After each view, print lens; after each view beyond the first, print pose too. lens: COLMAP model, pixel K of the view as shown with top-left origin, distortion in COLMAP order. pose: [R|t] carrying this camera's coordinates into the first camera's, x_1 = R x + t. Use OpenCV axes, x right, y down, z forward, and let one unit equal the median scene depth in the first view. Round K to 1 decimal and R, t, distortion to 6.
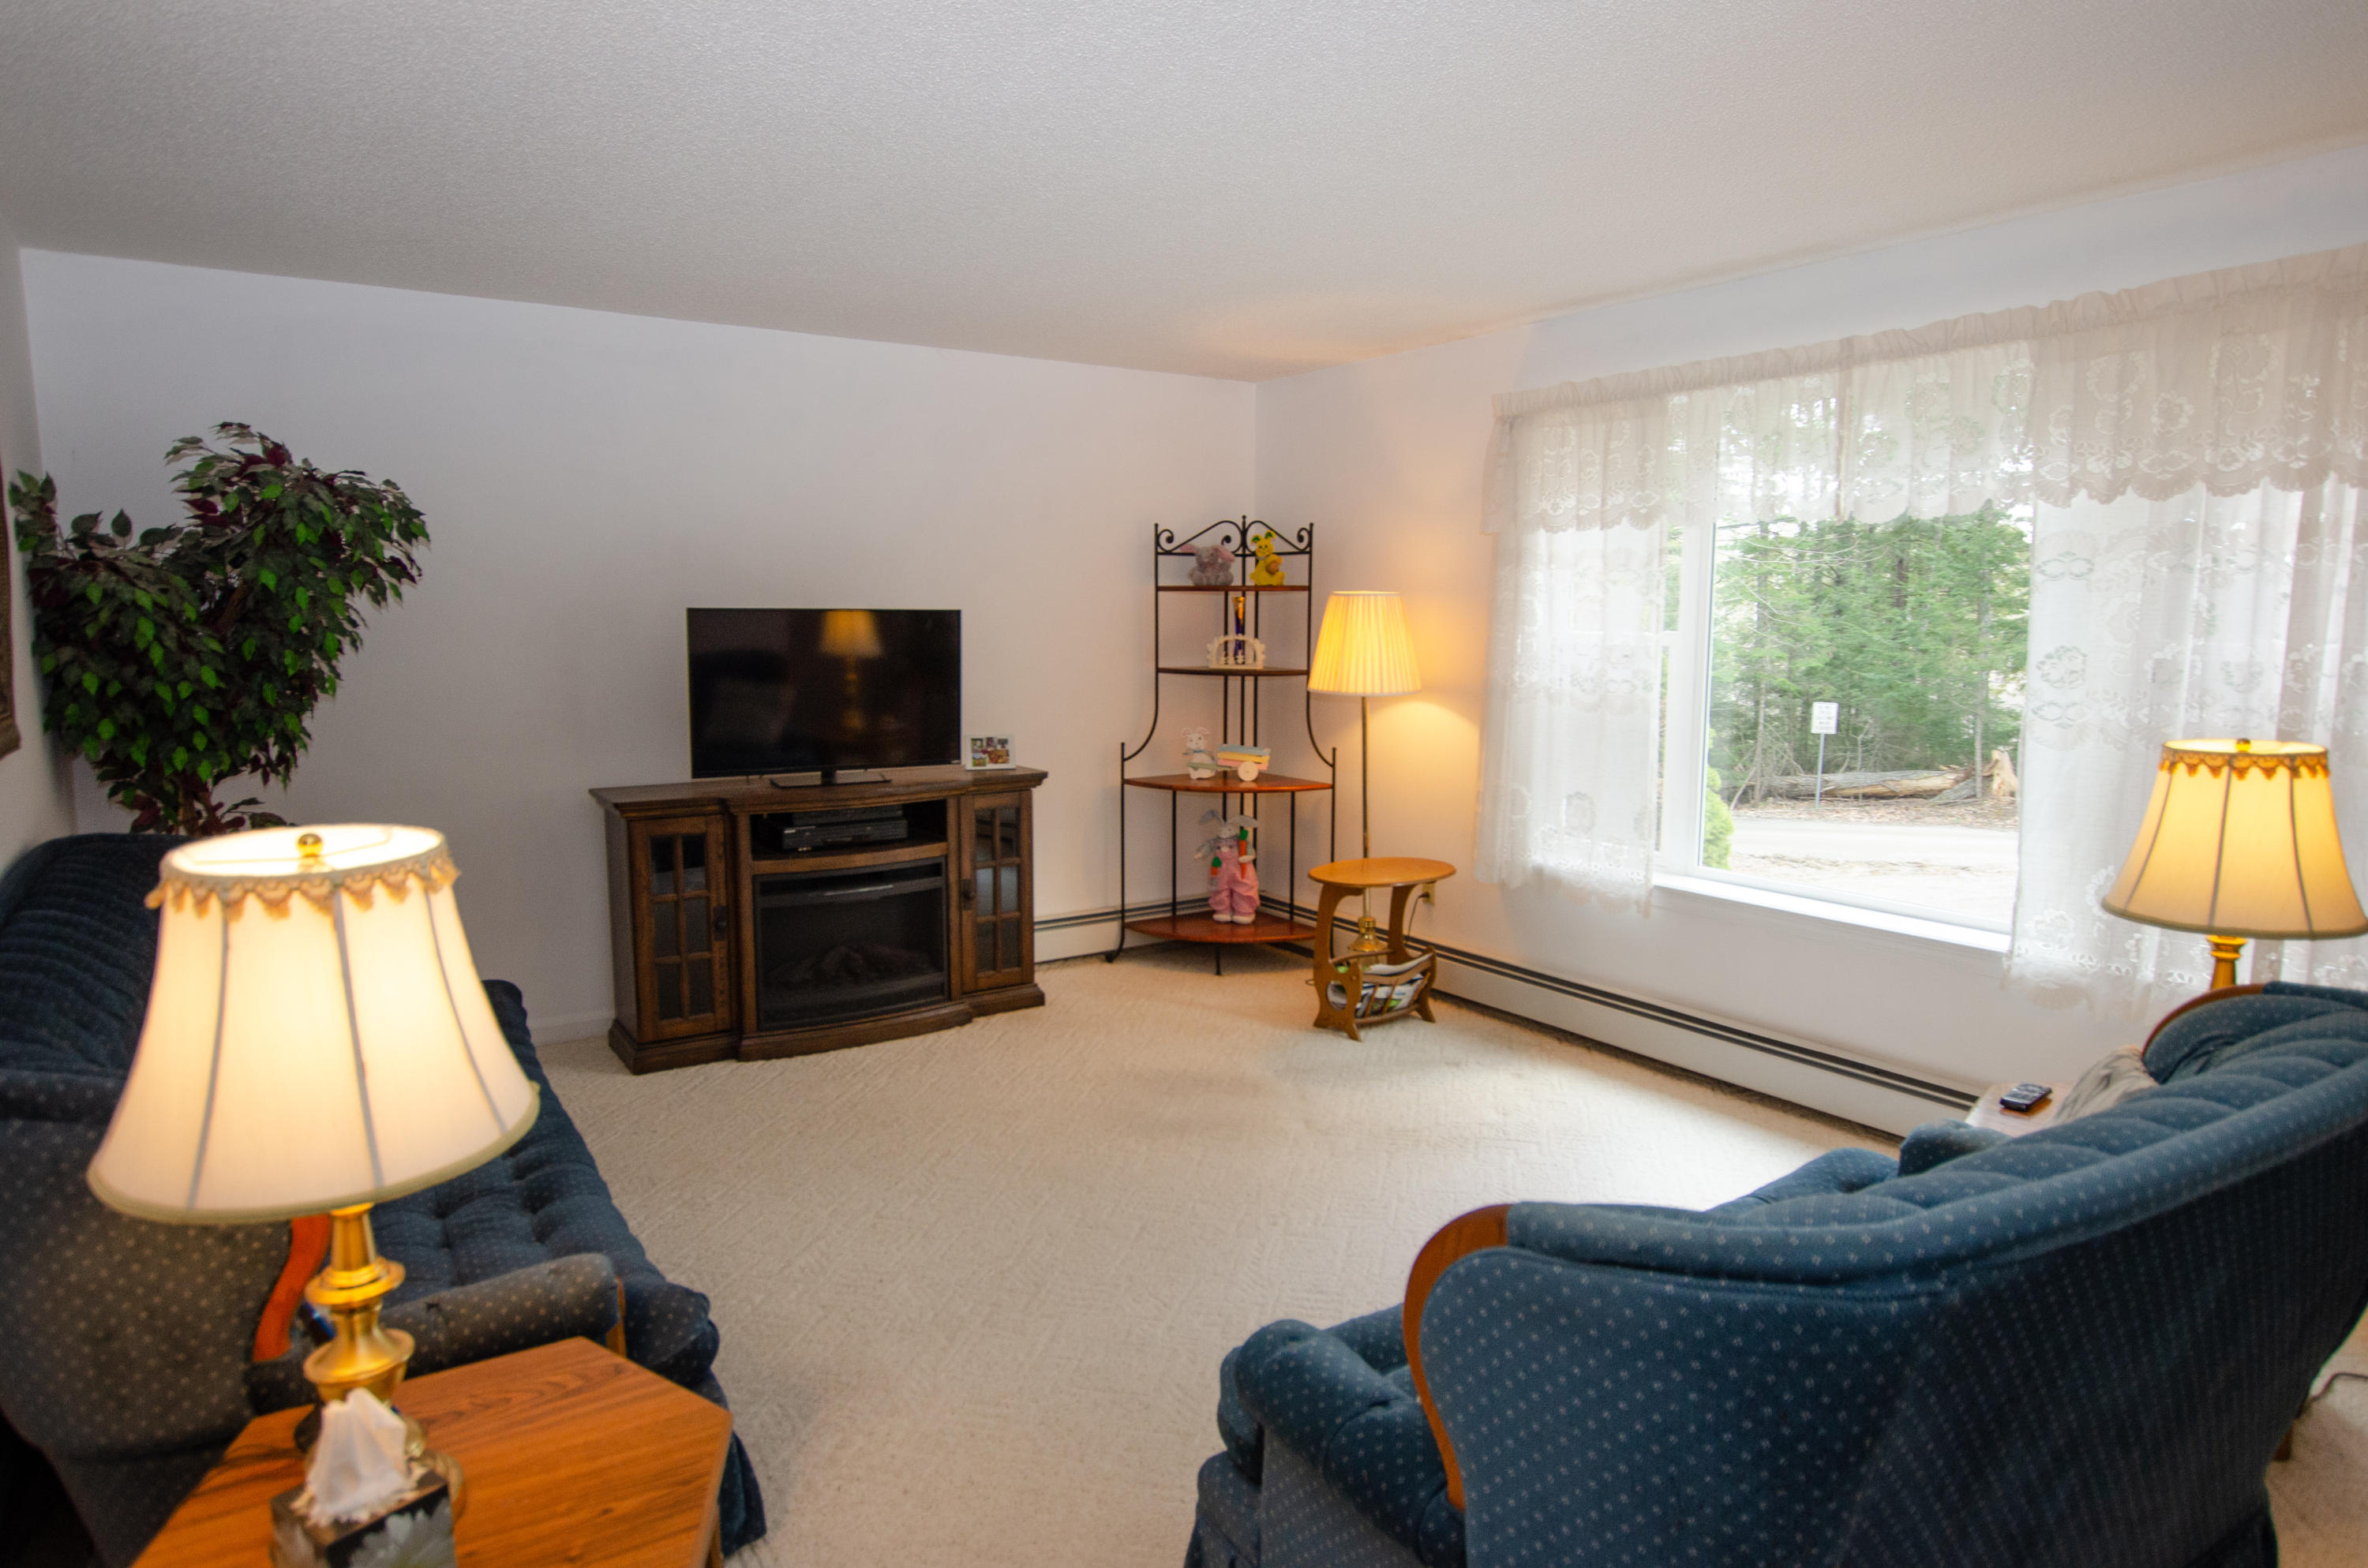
lens RADIAL K [[1394.9, 0, 1192.0], [0, 1394.9, 797.0], [0, 0, 1]] dist [-0.017606, 0.000004]
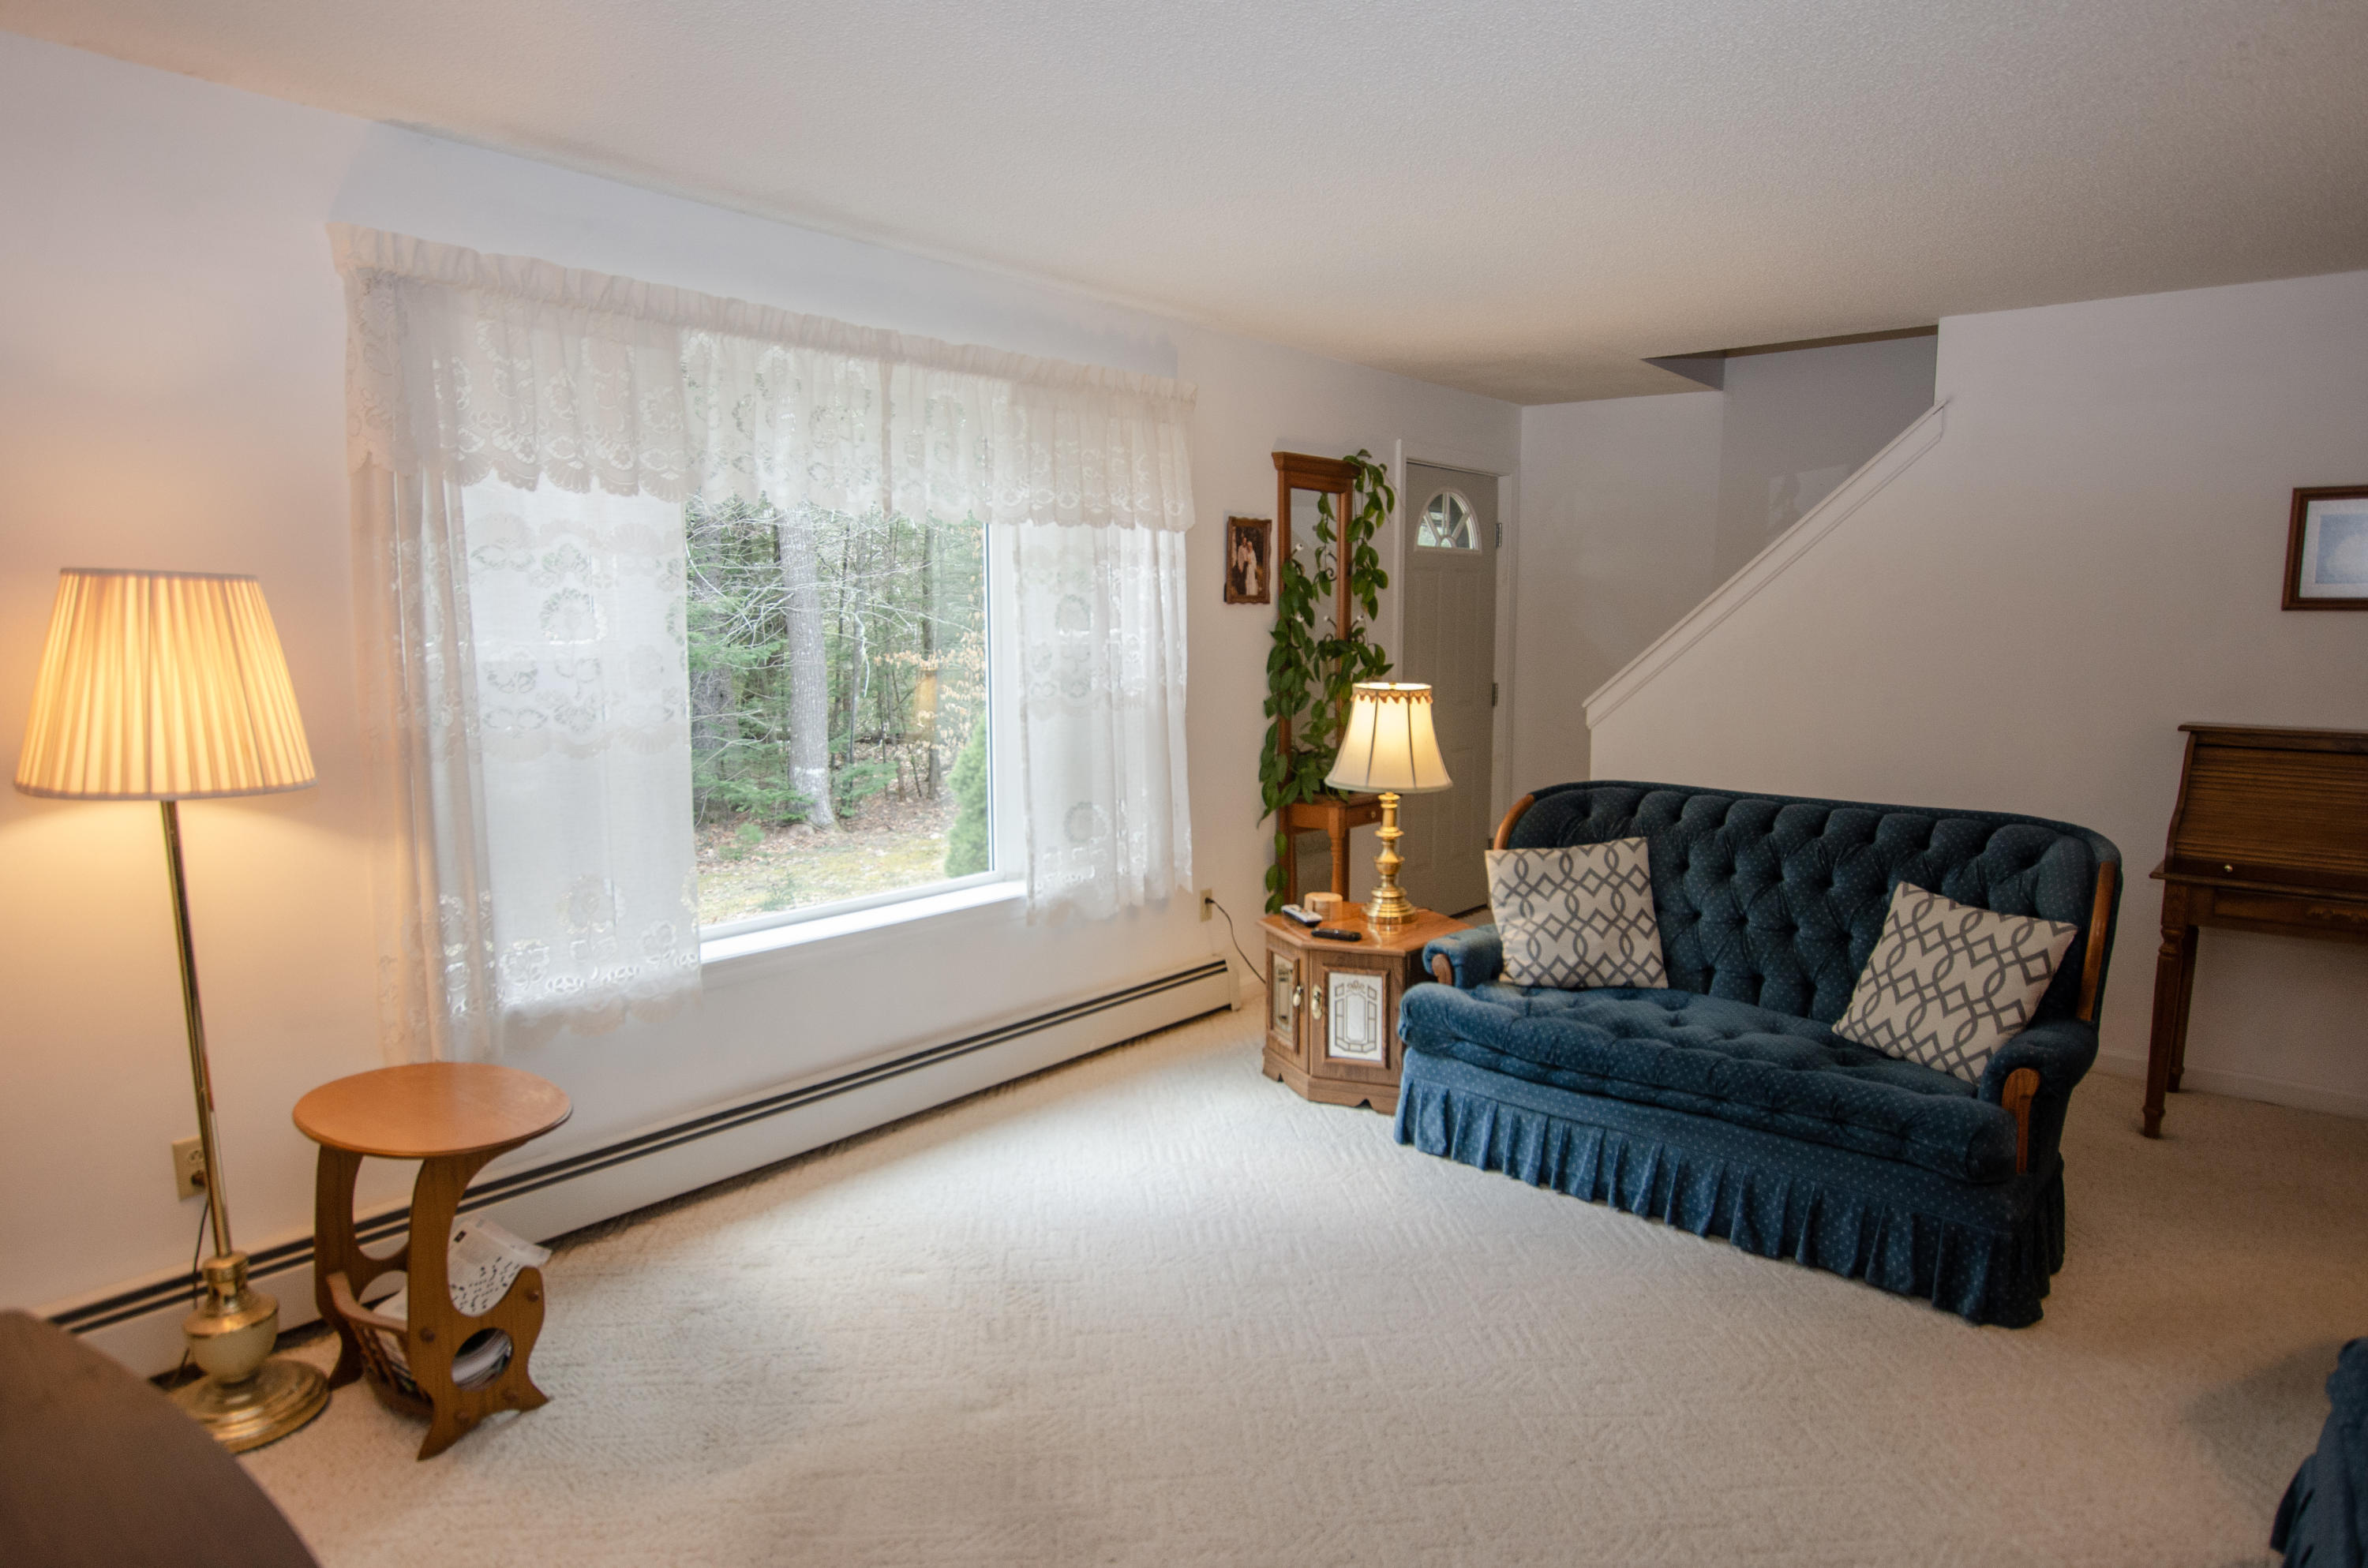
lens RADIAL K [[1394.9, 0, 1195.3], [0, 1394.9, 777.7], [0, 0, 1]] dist [-0.017606, 0.000004]
pose [[-0.269668, -0.127367, 0.954493, -0.486873], [0.118054, 0.979364, 0.164039, -0.137002], [-0.955690, 0.156917, -0.249067, 0.943627]]
